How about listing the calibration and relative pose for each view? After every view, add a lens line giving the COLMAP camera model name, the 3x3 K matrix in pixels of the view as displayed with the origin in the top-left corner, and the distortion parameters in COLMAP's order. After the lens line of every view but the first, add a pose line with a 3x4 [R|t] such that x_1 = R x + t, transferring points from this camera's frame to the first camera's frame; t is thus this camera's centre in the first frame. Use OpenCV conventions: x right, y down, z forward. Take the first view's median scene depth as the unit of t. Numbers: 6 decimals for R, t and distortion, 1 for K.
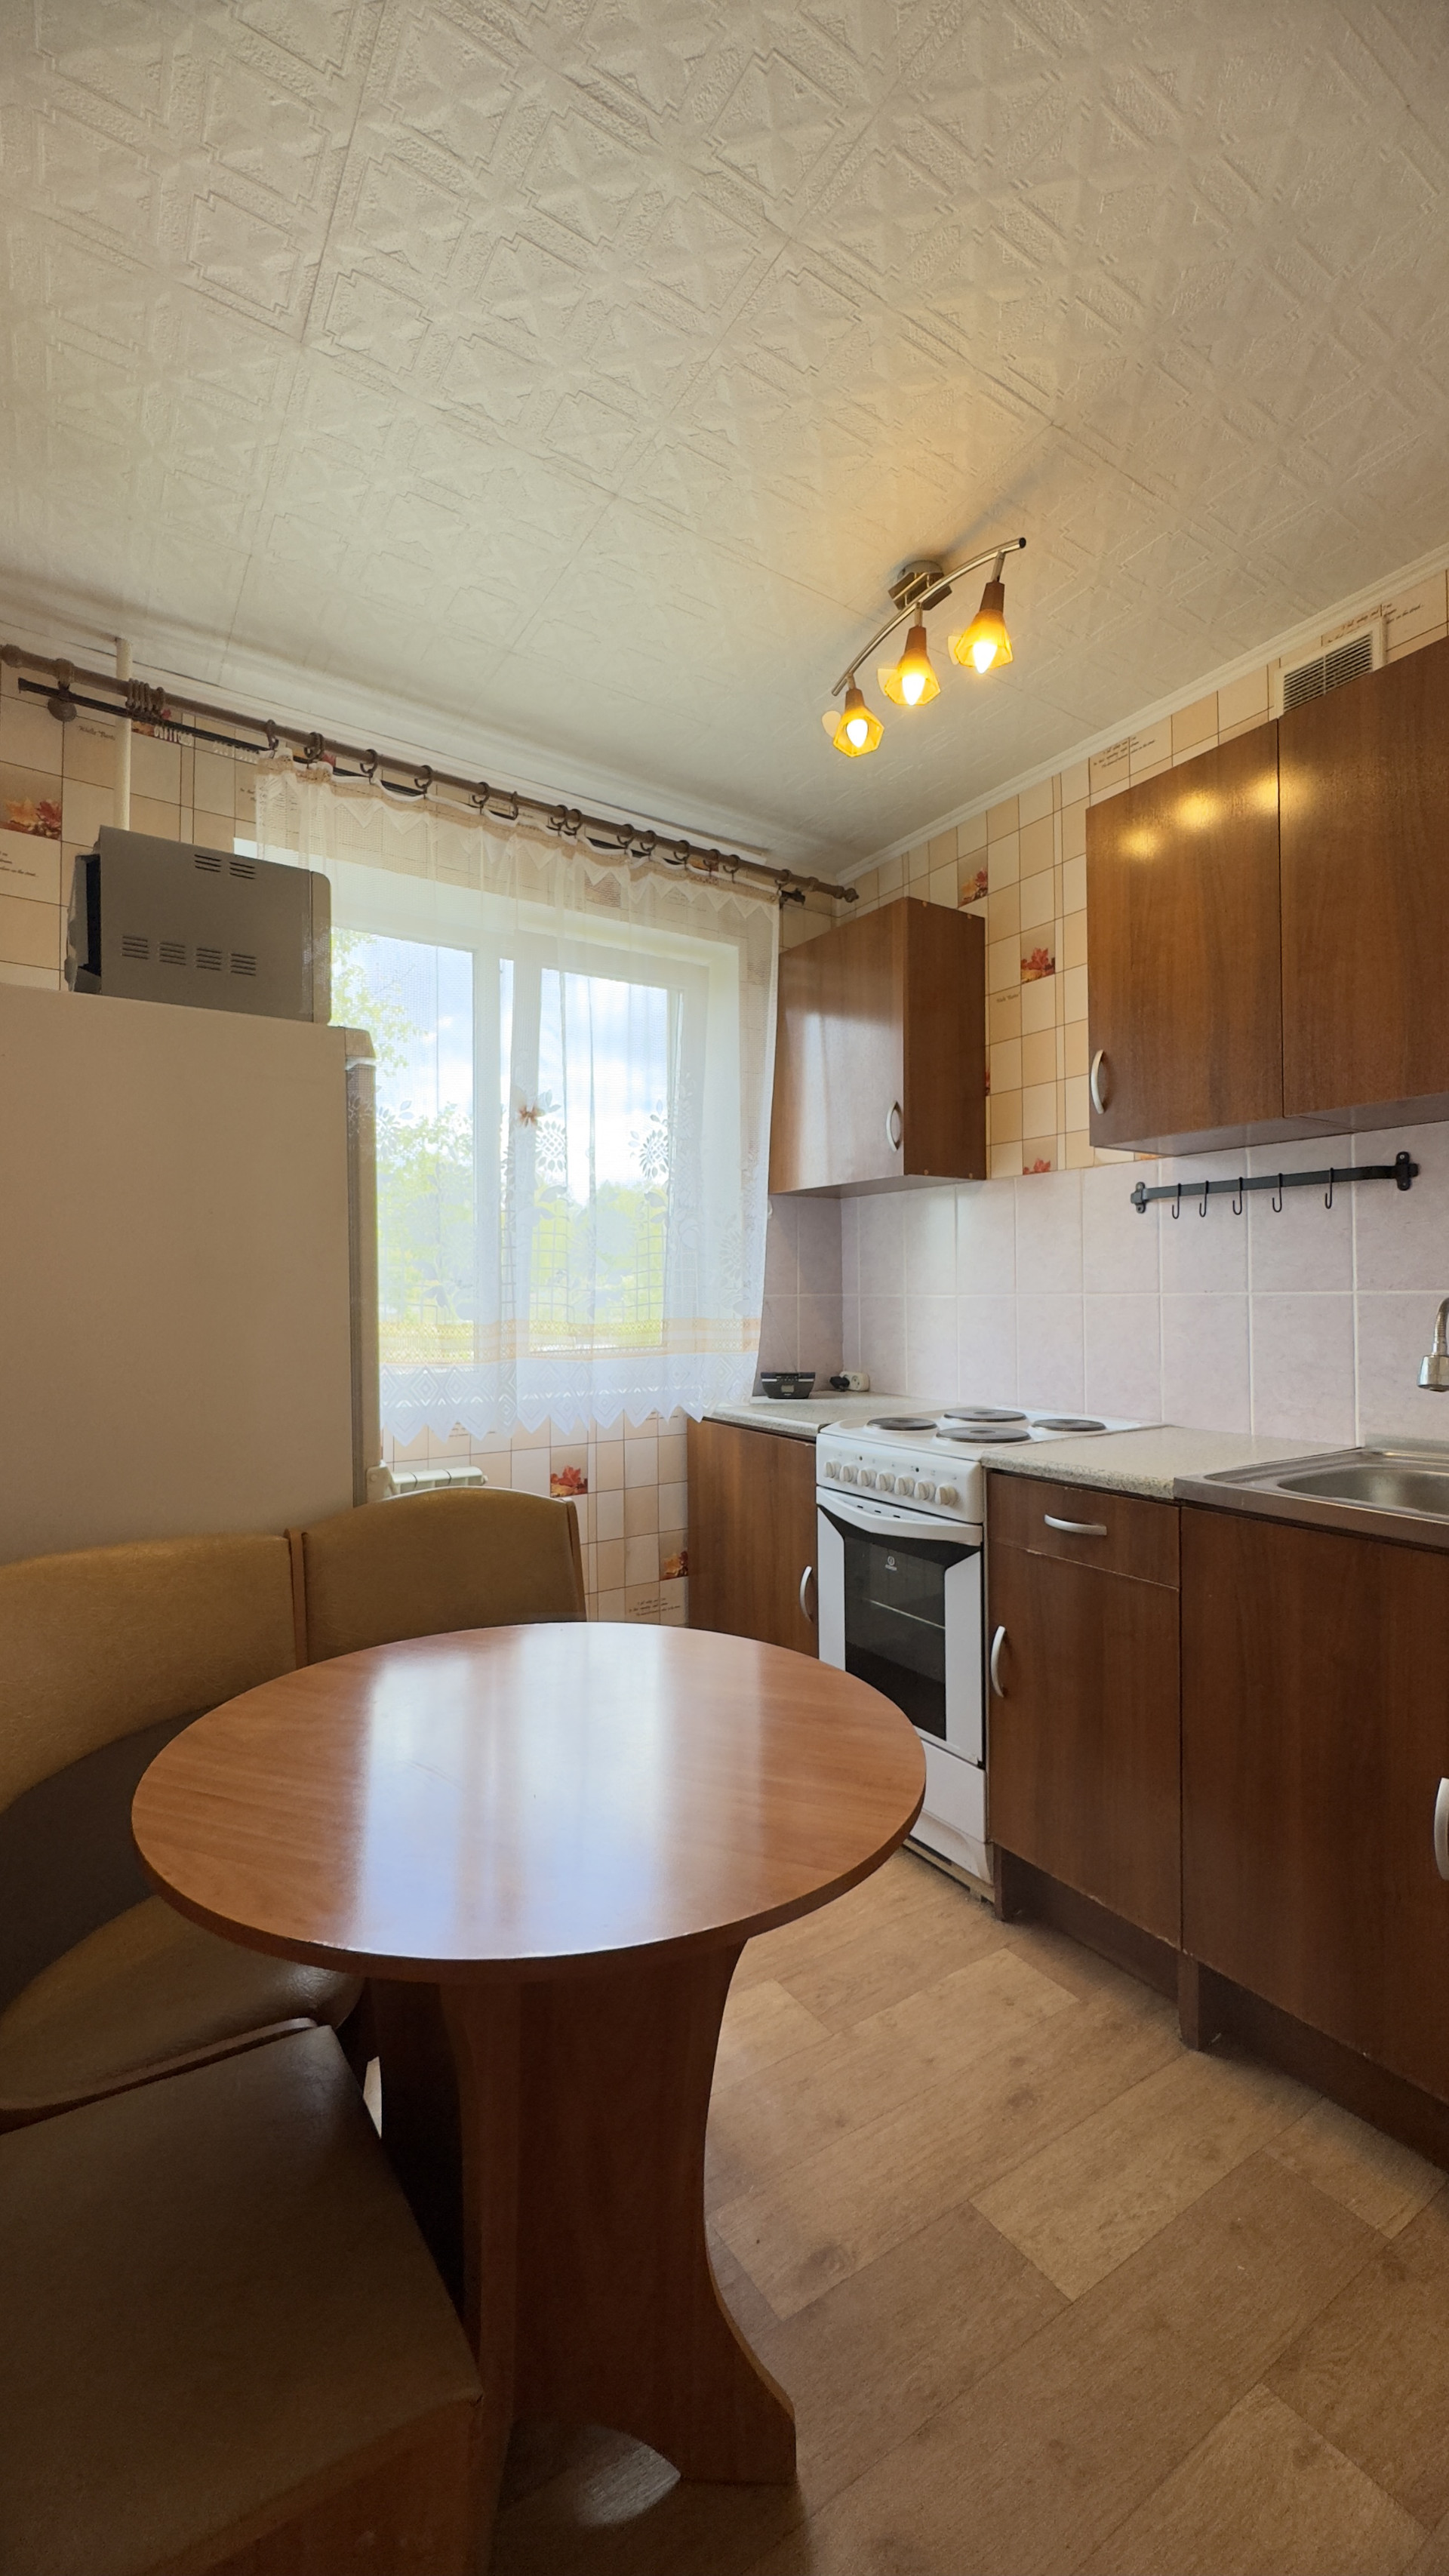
lens RADIAL K [[1023.7, 0, 719.9], [0, 1023.7, 1292.4], [0, 0, 1]] dist [-0.004477, 0.000486]
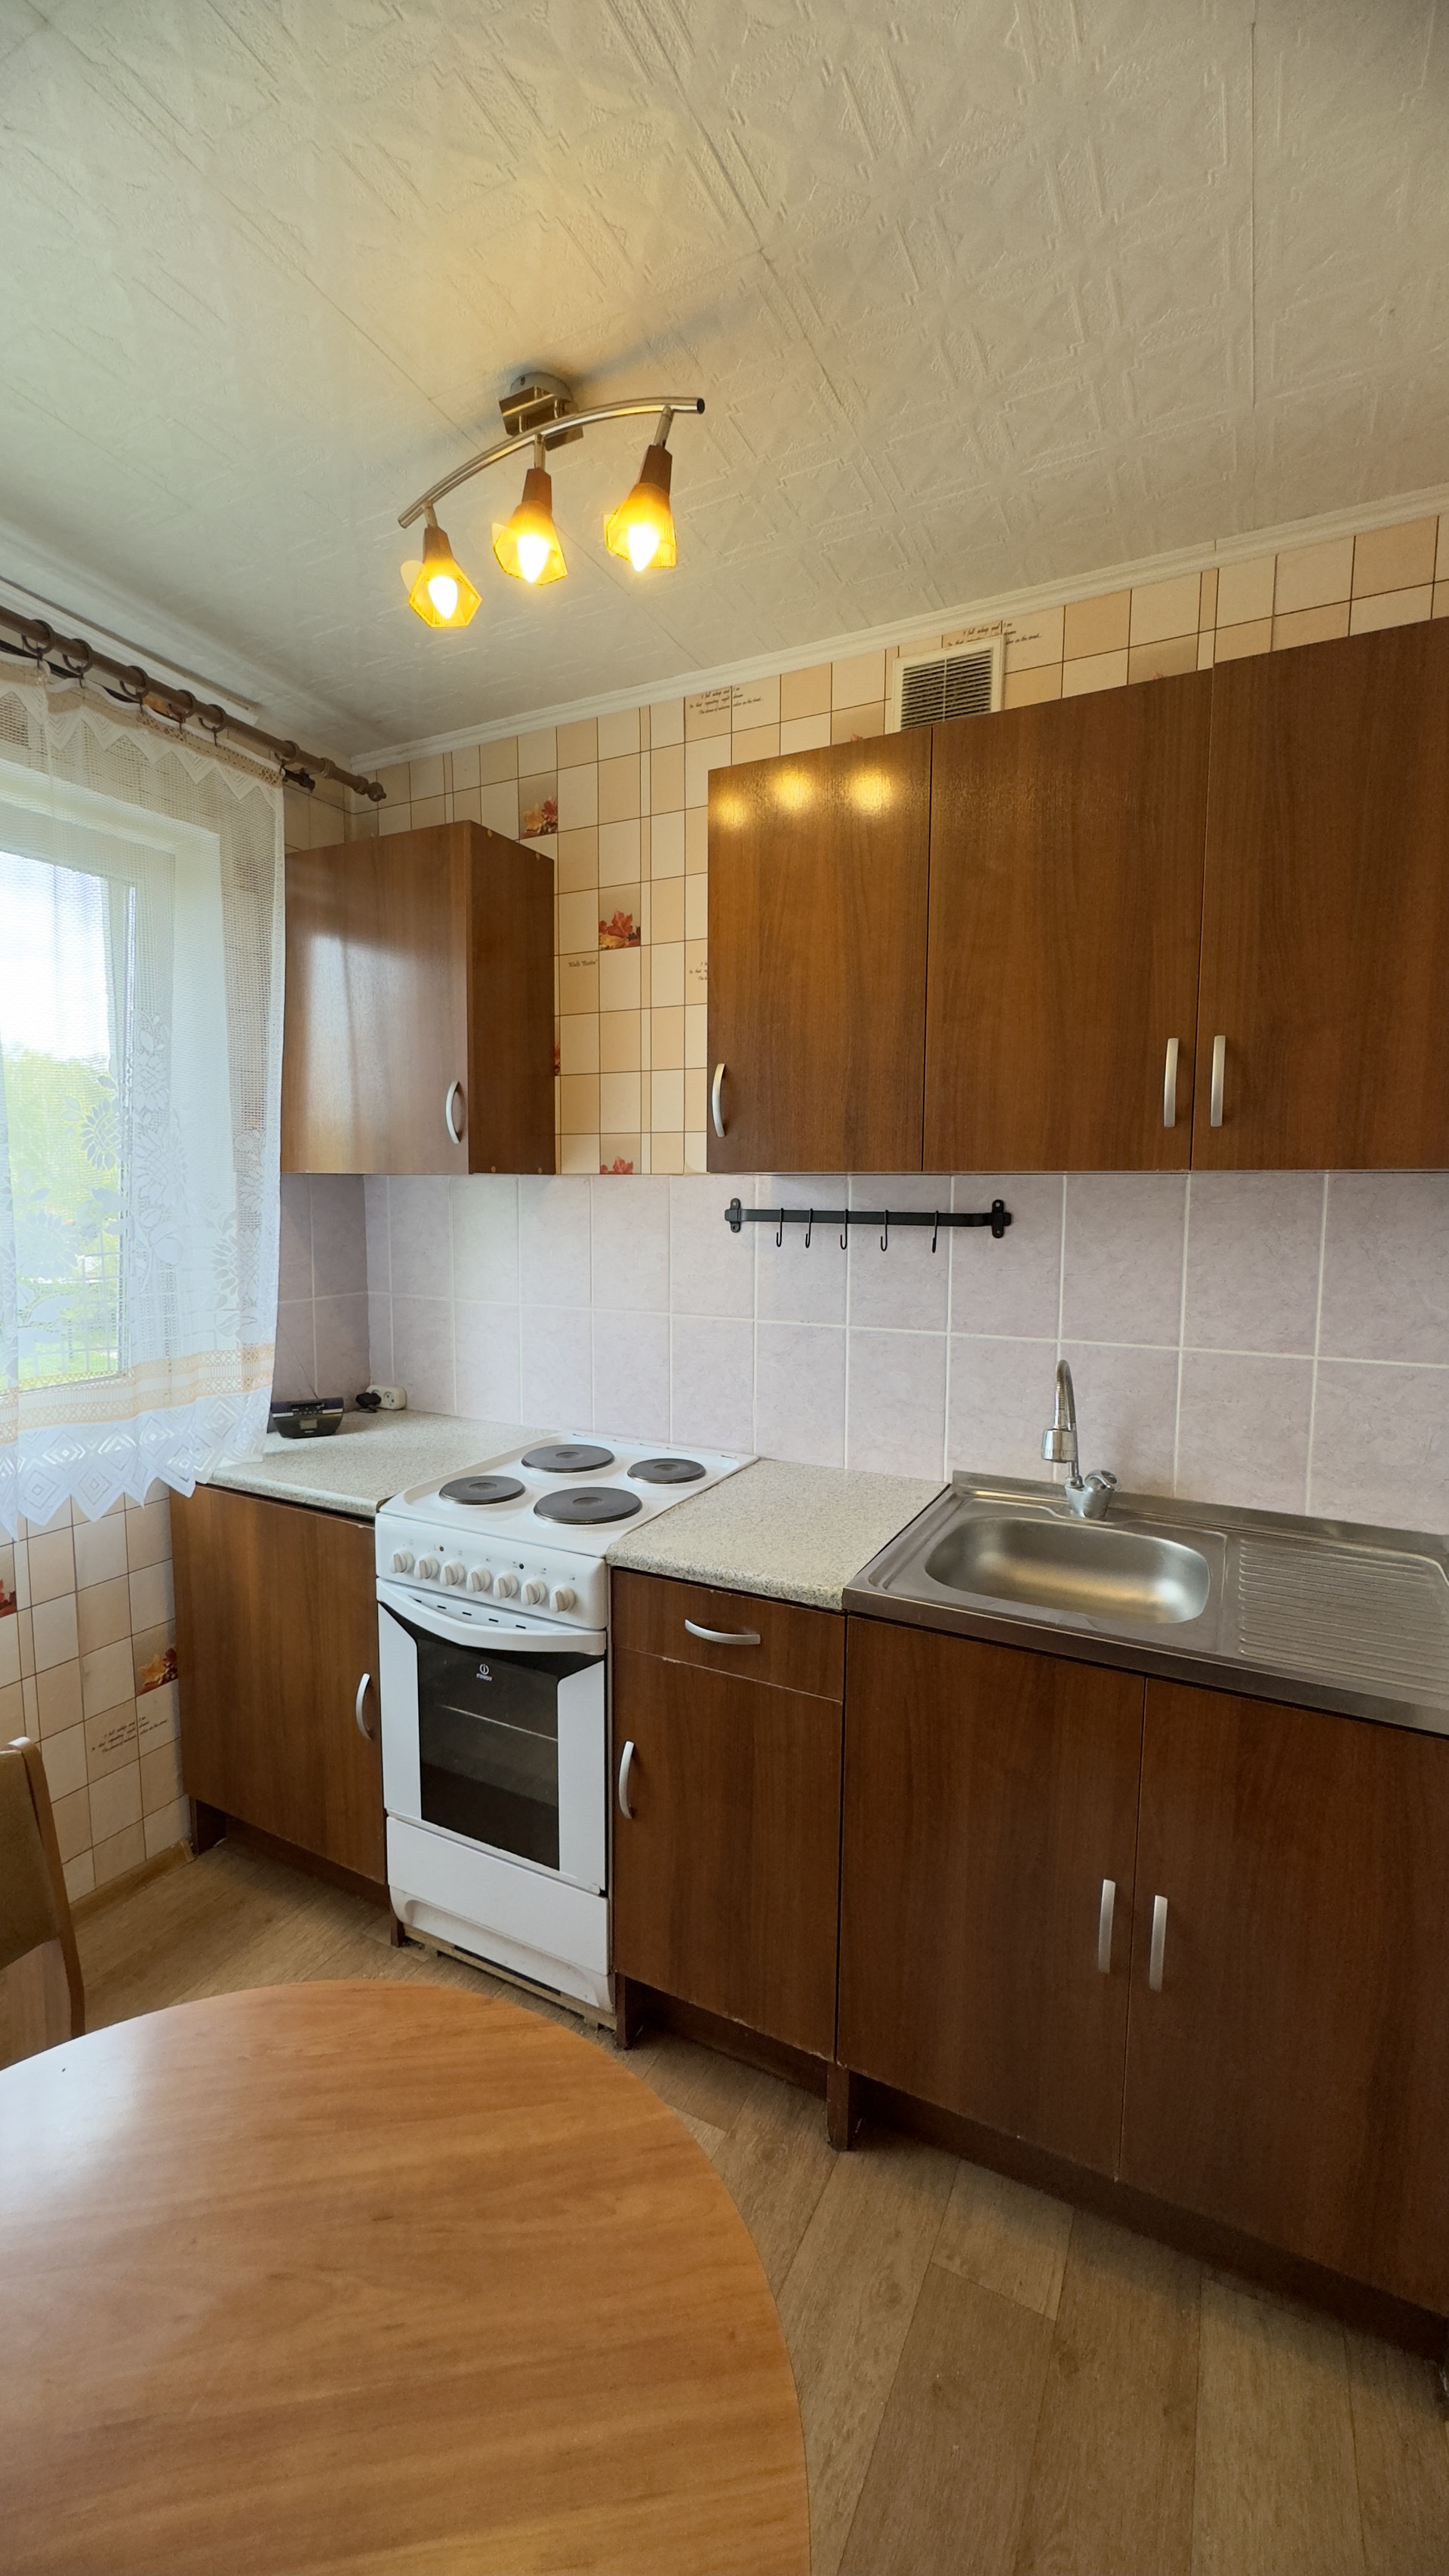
lens RADIAL K [[1023.7, 0, 719.9], [0, 1023.7, 1287.9], [0, 0, 1]] dist [-0.004477, 0.000486]
pose [[0.865031, -0.036598, 0.500382, -0.073456], [-0.013930, 0.995200, 0.096869, -0.133002], [-0.501525, -0.090765, 0.860369, 0.237139]]
